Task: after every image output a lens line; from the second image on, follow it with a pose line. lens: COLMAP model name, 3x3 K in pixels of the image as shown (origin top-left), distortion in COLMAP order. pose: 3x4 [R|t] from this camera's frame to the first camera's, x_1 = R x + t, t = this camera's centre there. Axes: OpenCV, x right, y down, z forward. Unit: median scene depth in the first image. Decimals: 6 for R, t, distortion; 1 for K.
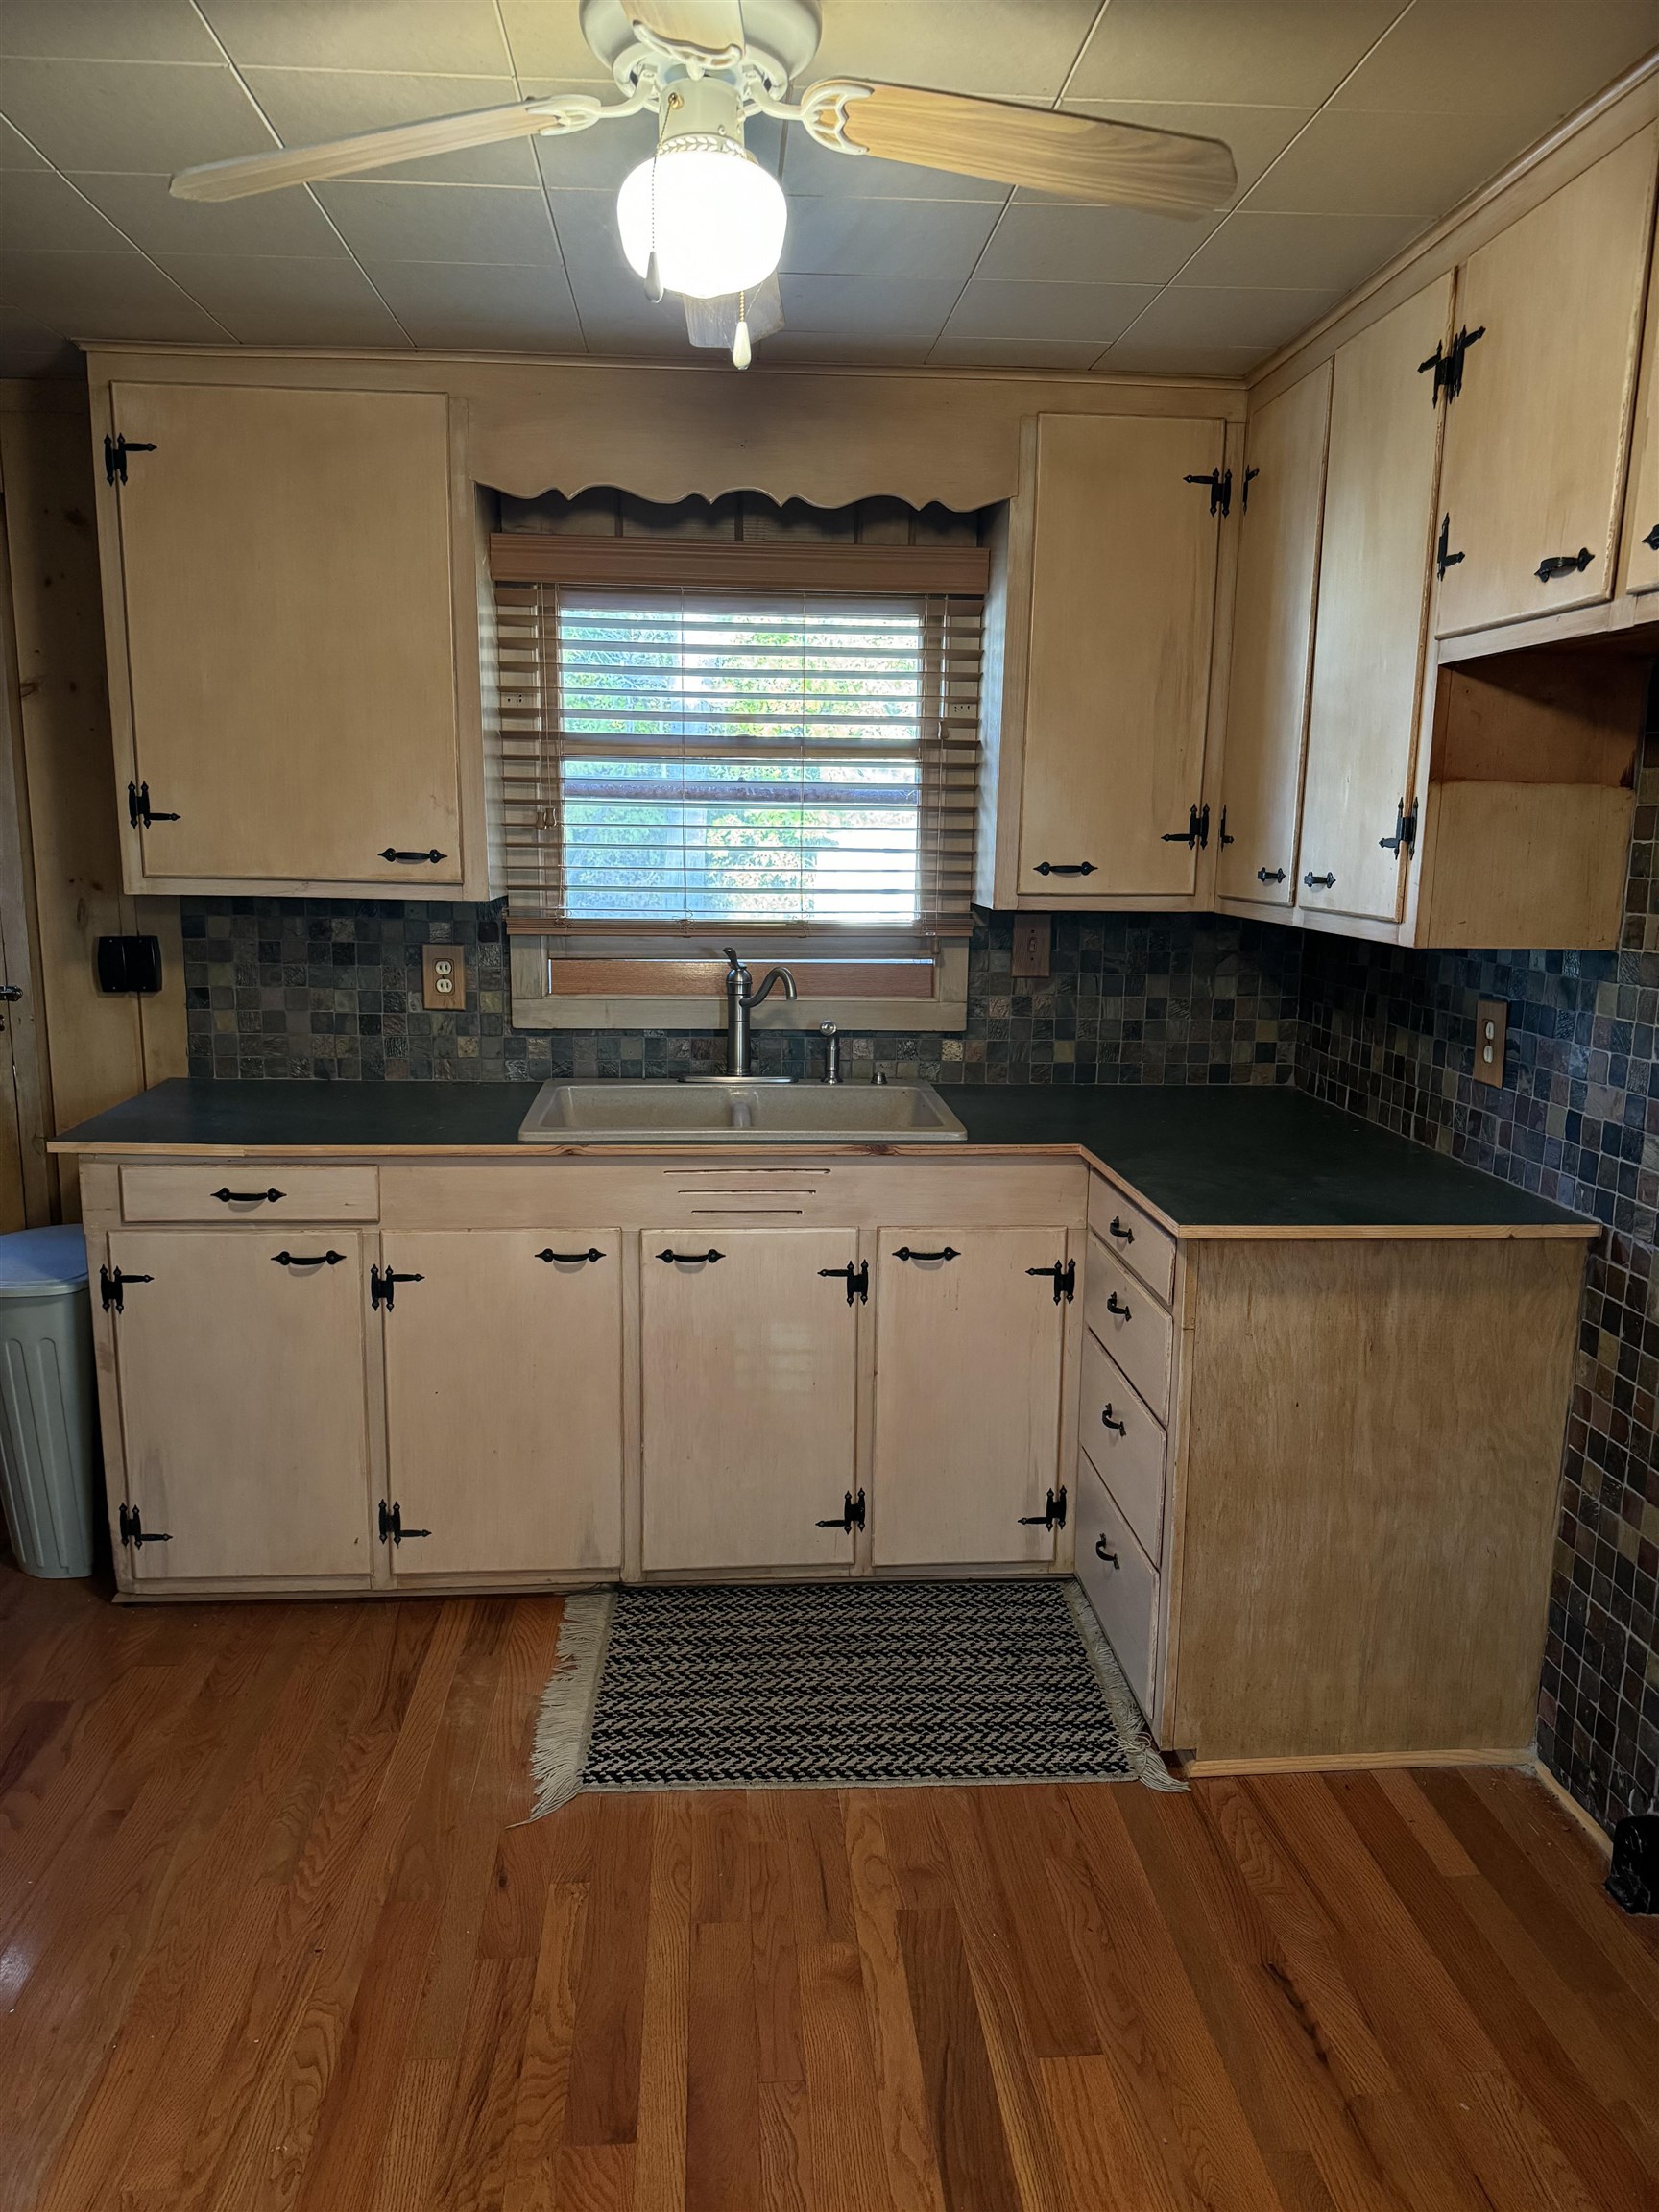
lens RADIAL K [[1541.7, 0, 813.2], [0, 1541.7, 1089.6], [0, 0, 1]] dist [0.037093, -0.042807]
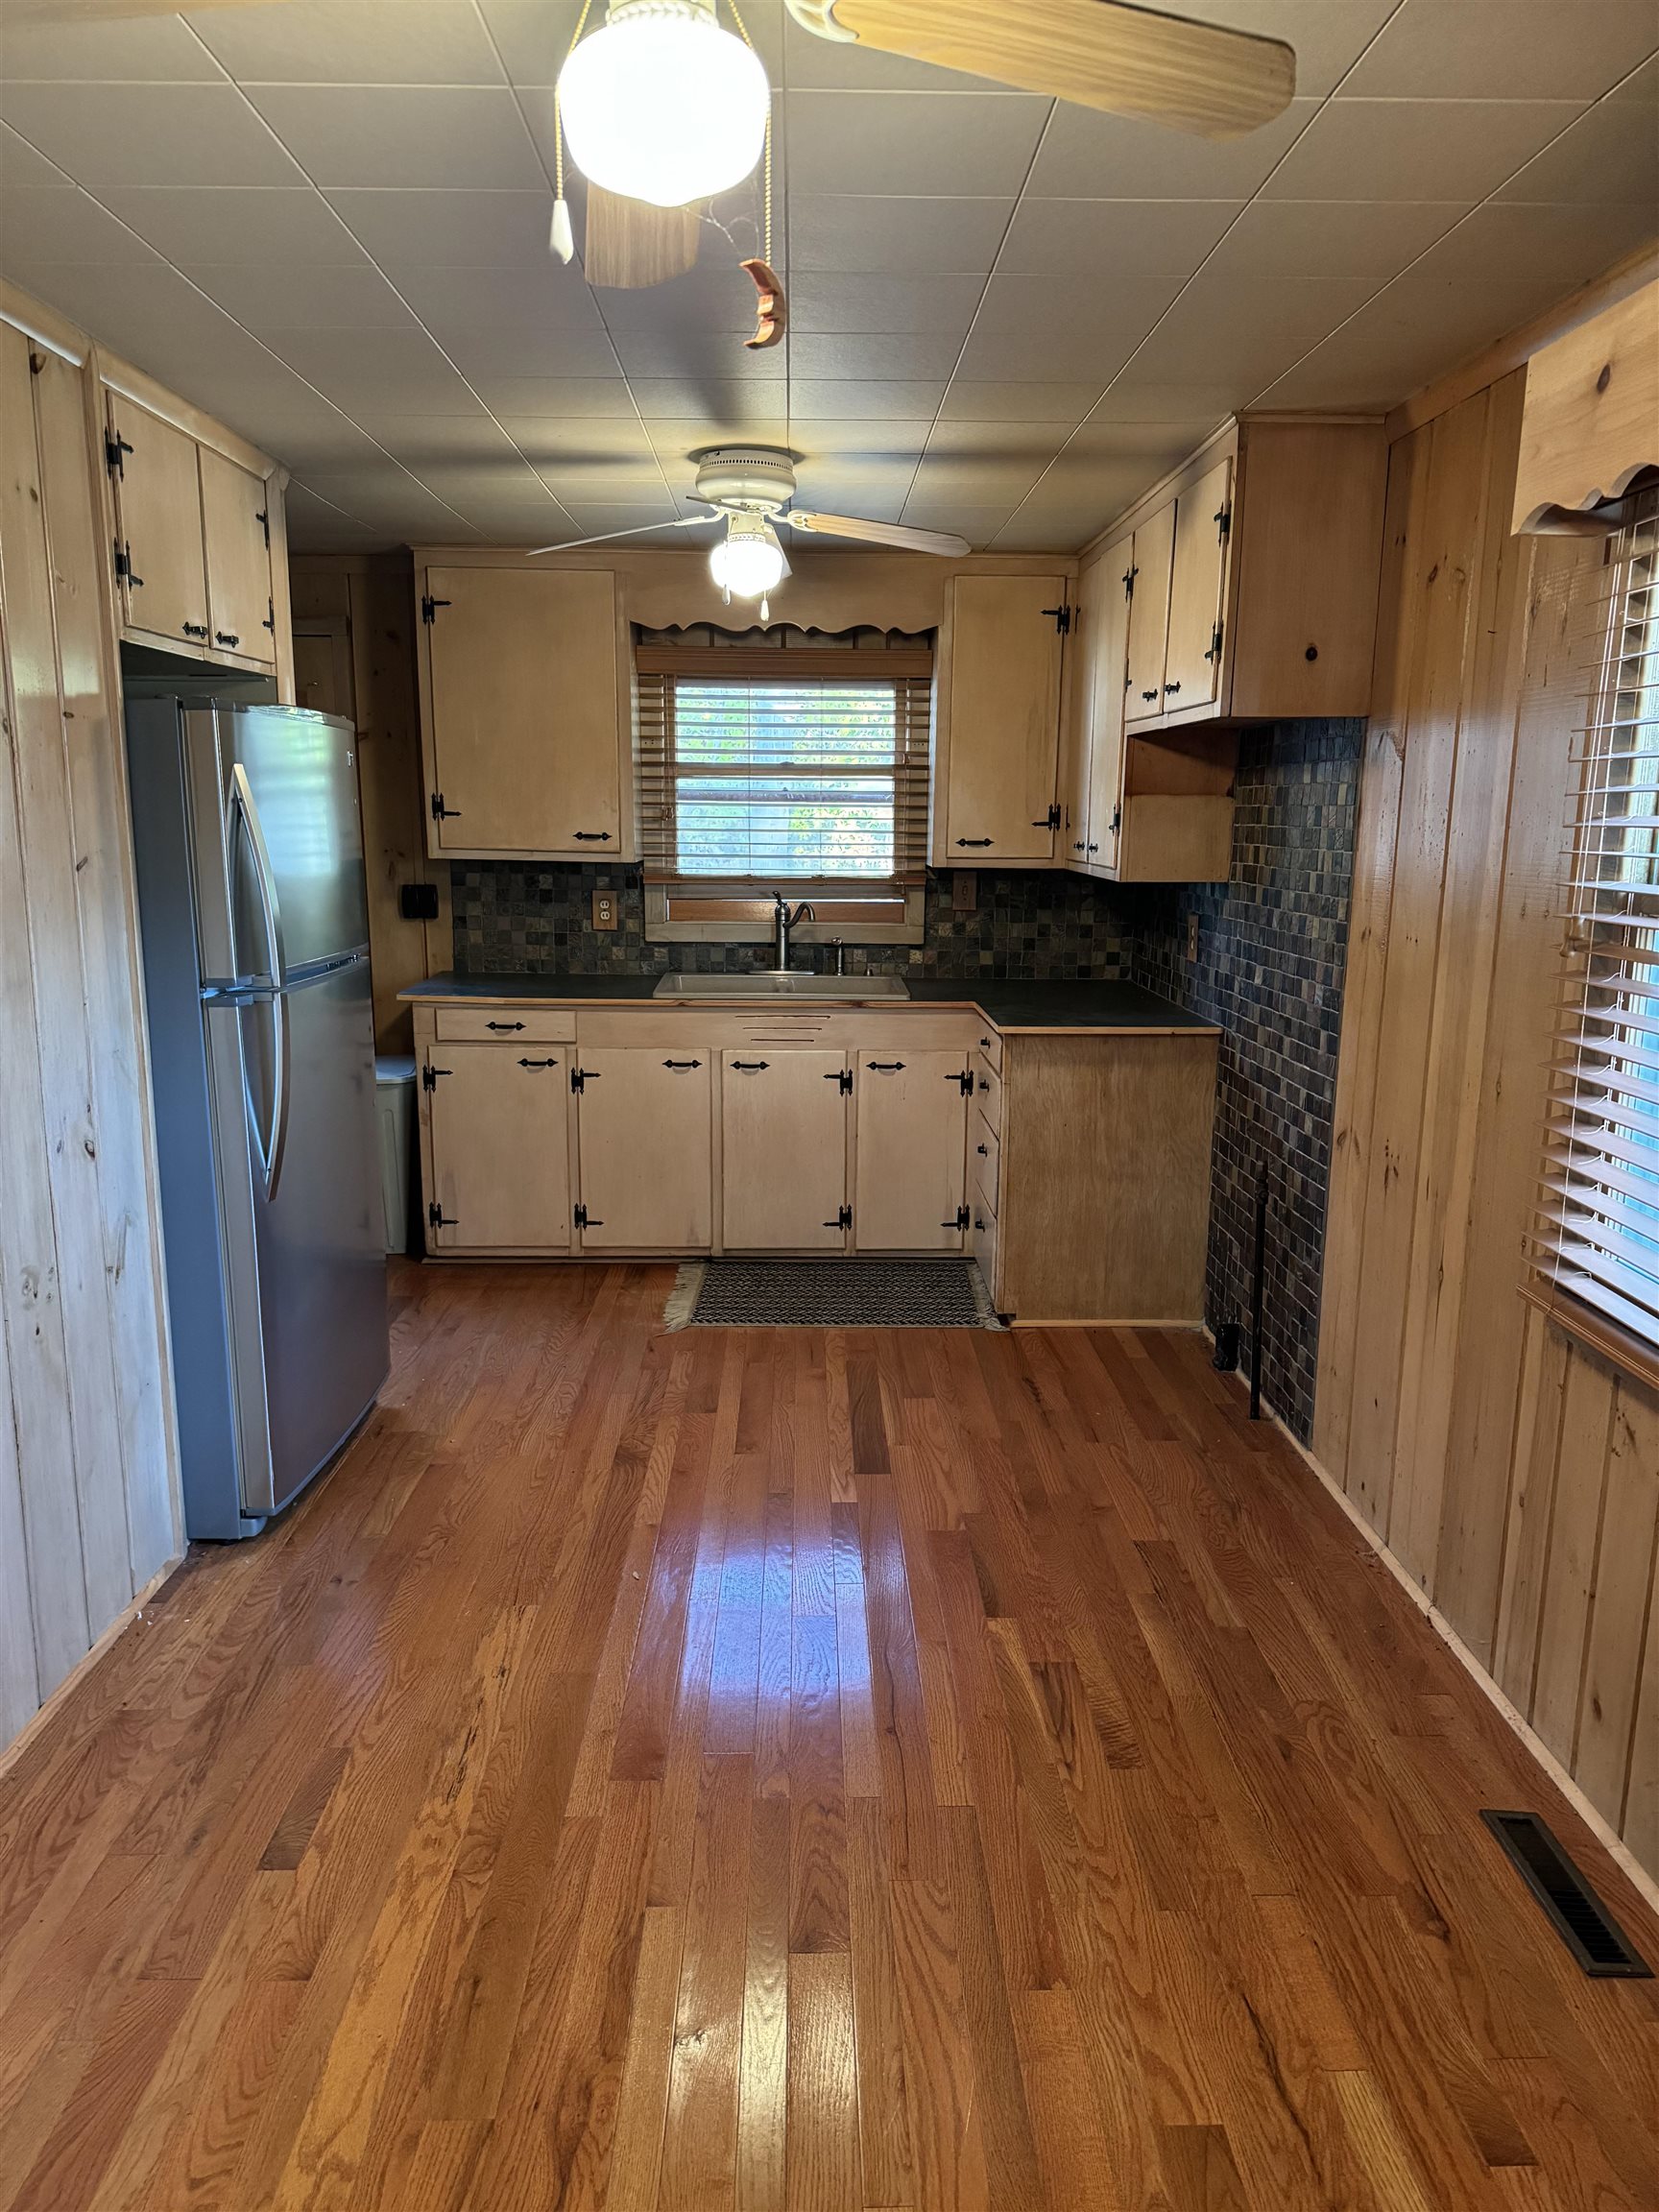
lens RADIAL K [[1541.7, 0, 818.8], [0, 1541.7, 1110.5], [0, 0, 1]] dist [0.037093, -0.042807]
pose [[0.998511, 0.006645, -0.054154, 0.092243], [-0.005435, 0.999733, 0.022470, 0.118742], [0.054288, -0.022143, 0.998280, -0.736608]]
